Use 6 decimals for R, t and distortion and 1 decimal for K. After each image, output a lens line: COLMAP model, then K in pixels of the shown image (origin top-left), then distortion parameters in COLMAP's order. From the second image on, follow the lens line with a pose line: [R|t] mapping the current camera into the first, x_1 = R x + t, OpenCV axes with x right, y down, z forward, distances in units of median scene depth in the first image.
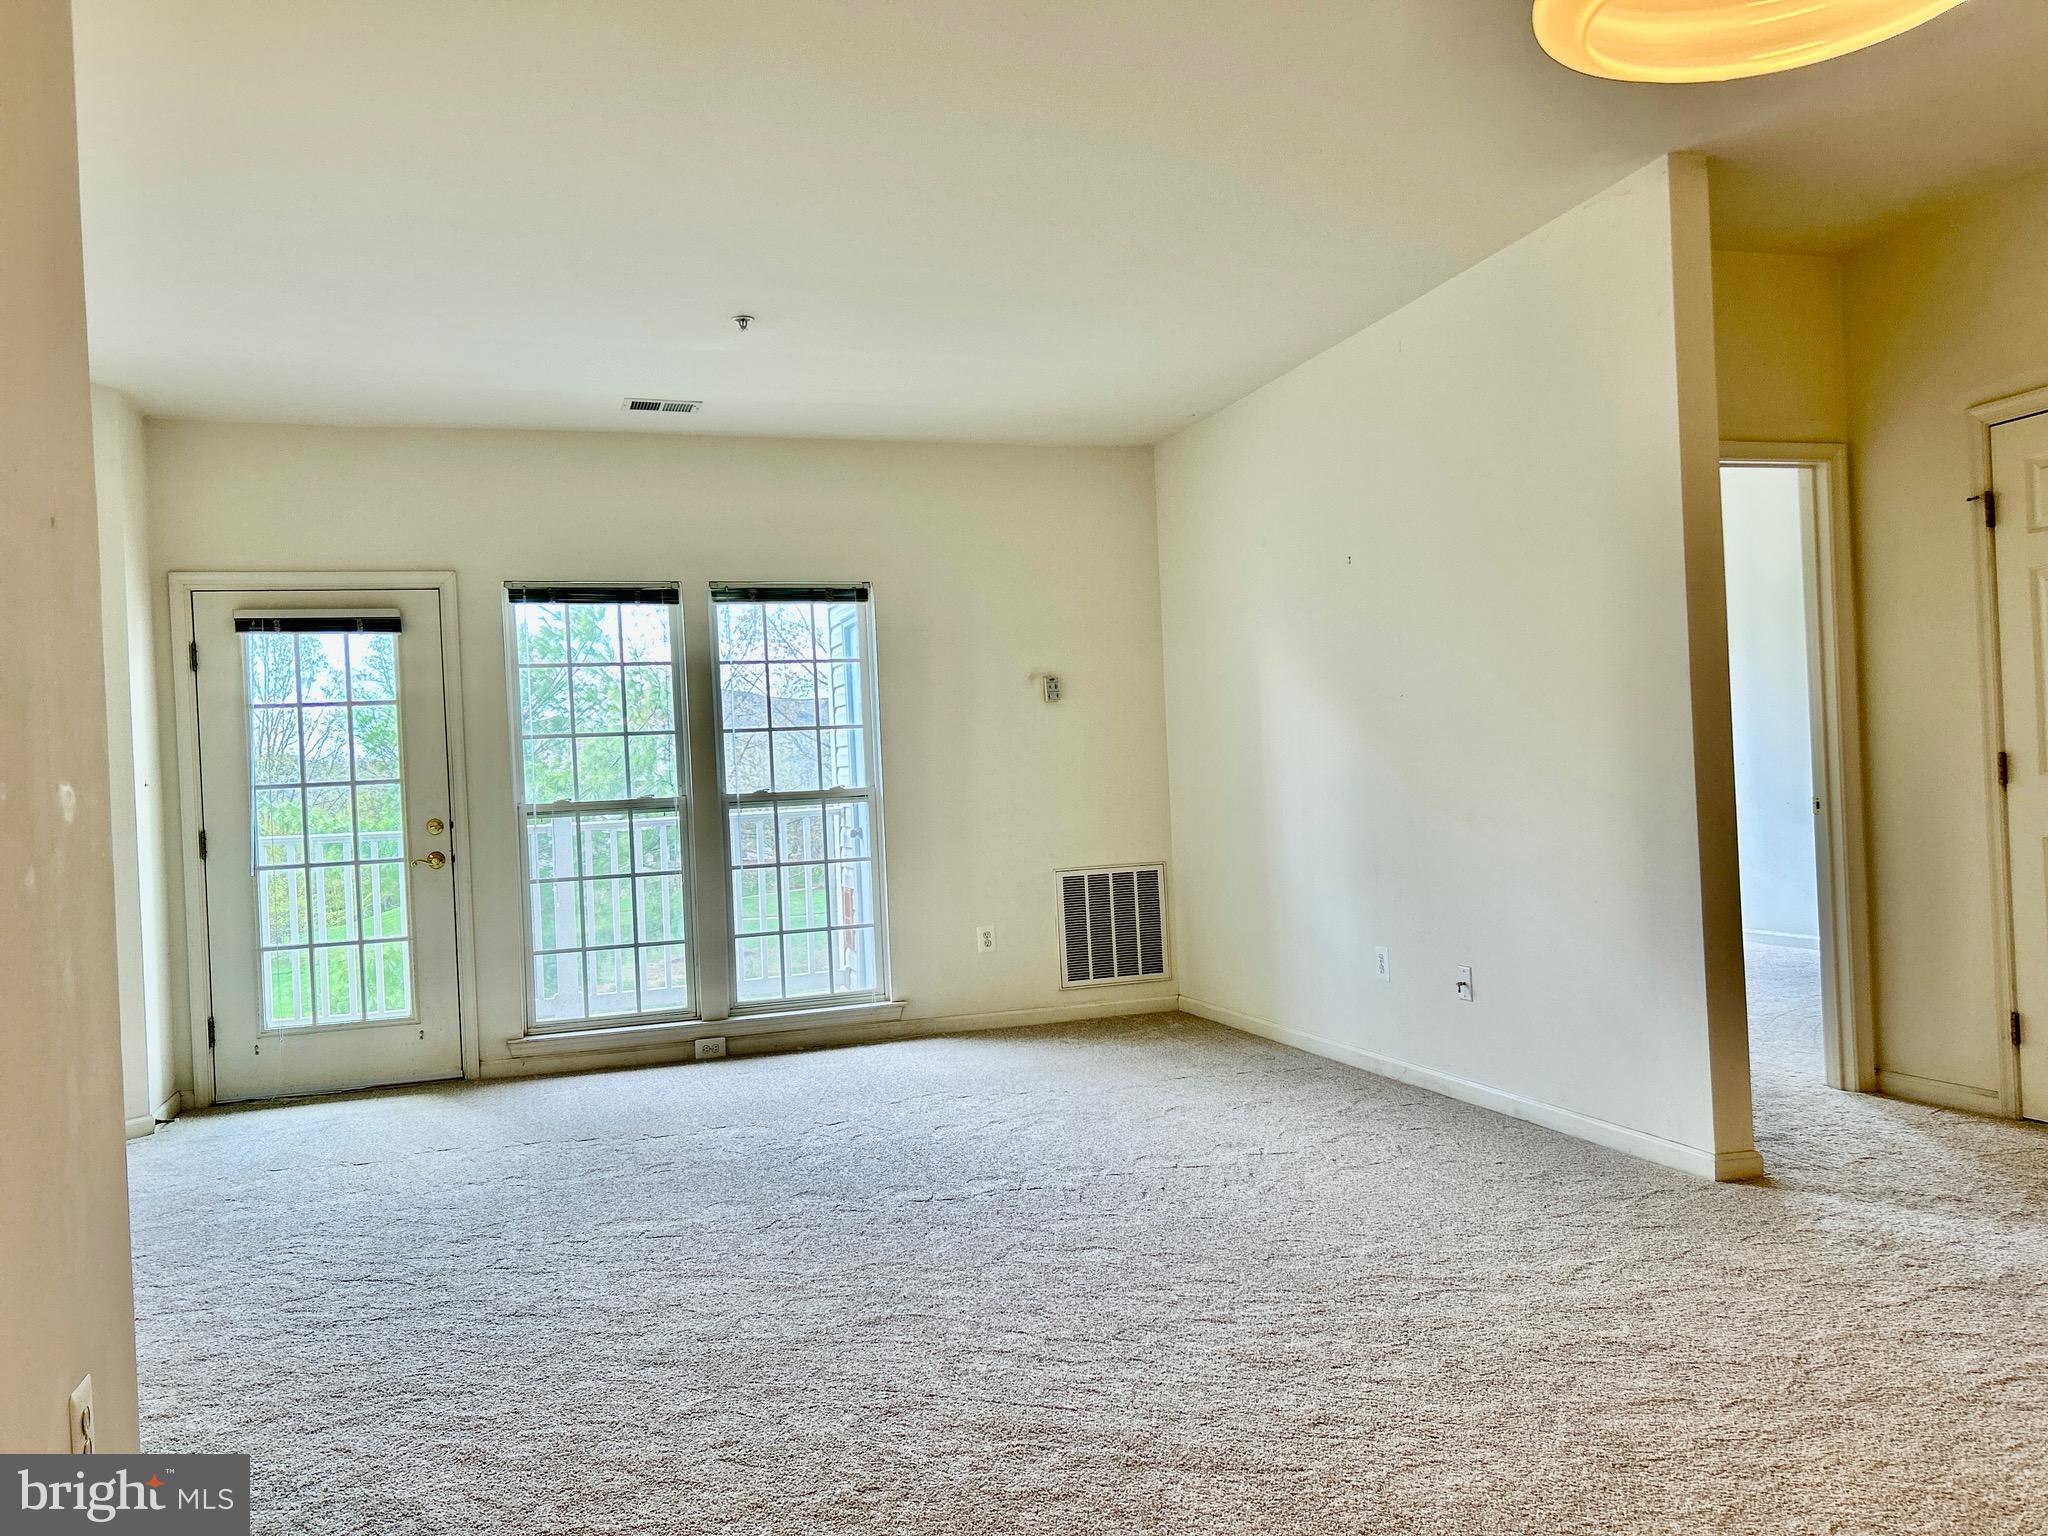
lens RADIAL K [[1495.8, 0, 1024.0], [0, 1495.8, 768.0], [0, 0, 1]] dist [0.089855, -0.194070]
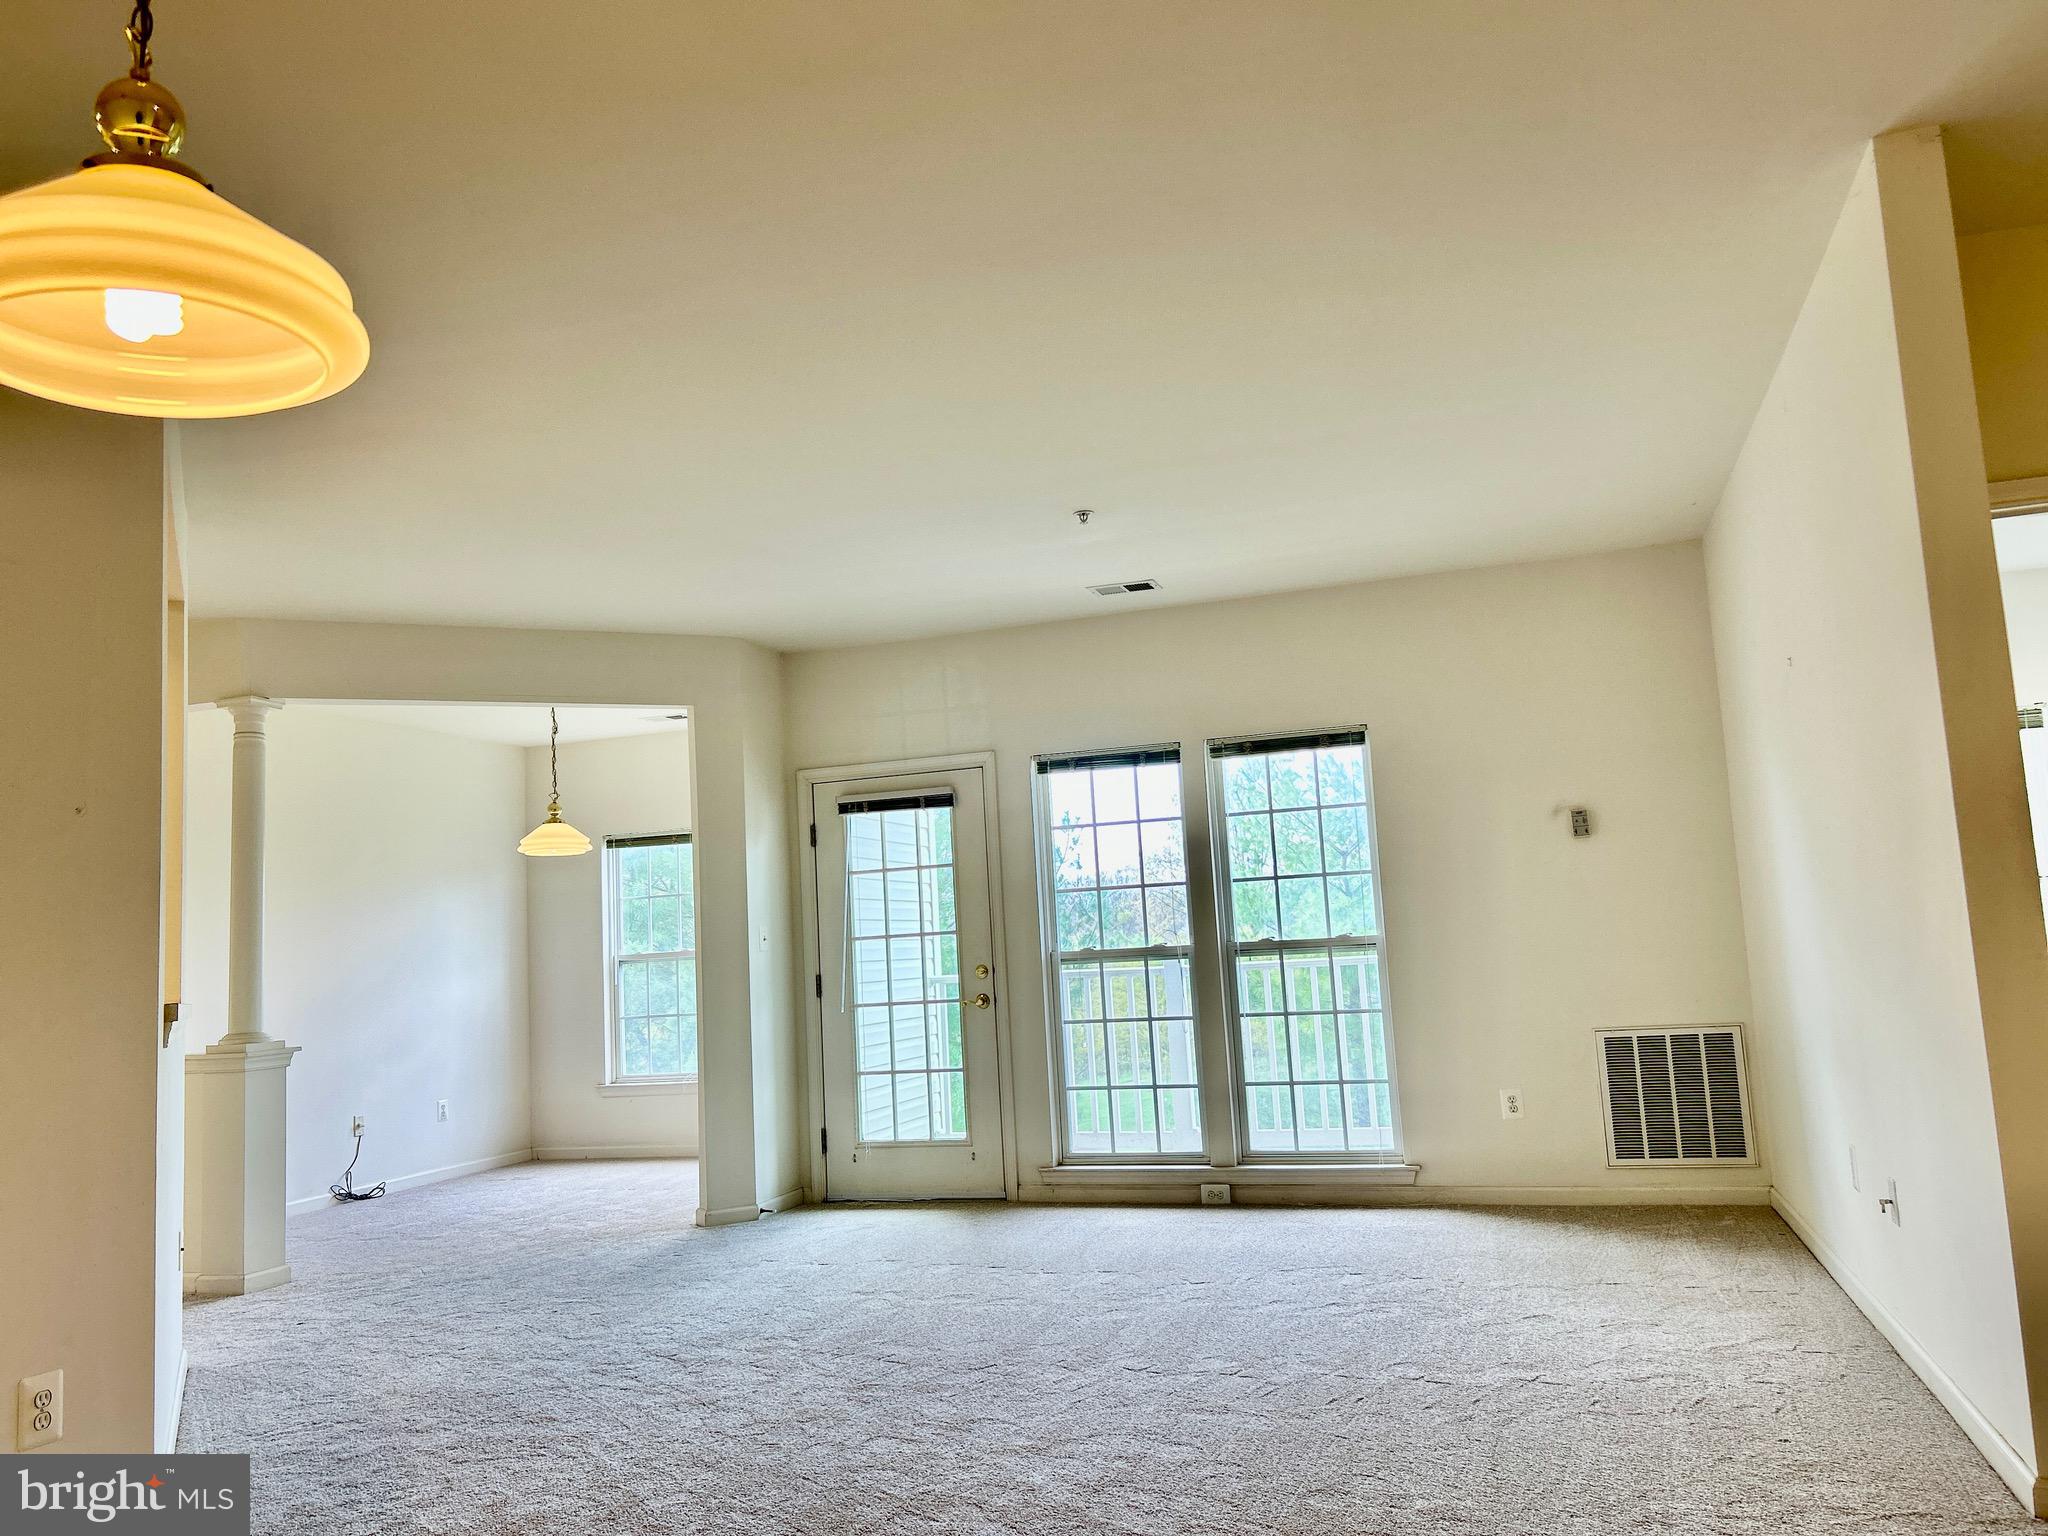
lens RADIAL K [[1495.8, 0, 1024.0], [0, 1495.8, 768.0], [0, 0, 1]] dist [0.089855, -0.194070]
pose [[0.804162, -0.068446, -0.590456, 0.303867], [0.020995, 0.995999, -0.086862, -0.015480], [0.594039, 0.057454, 0.802382, 0.084582]]
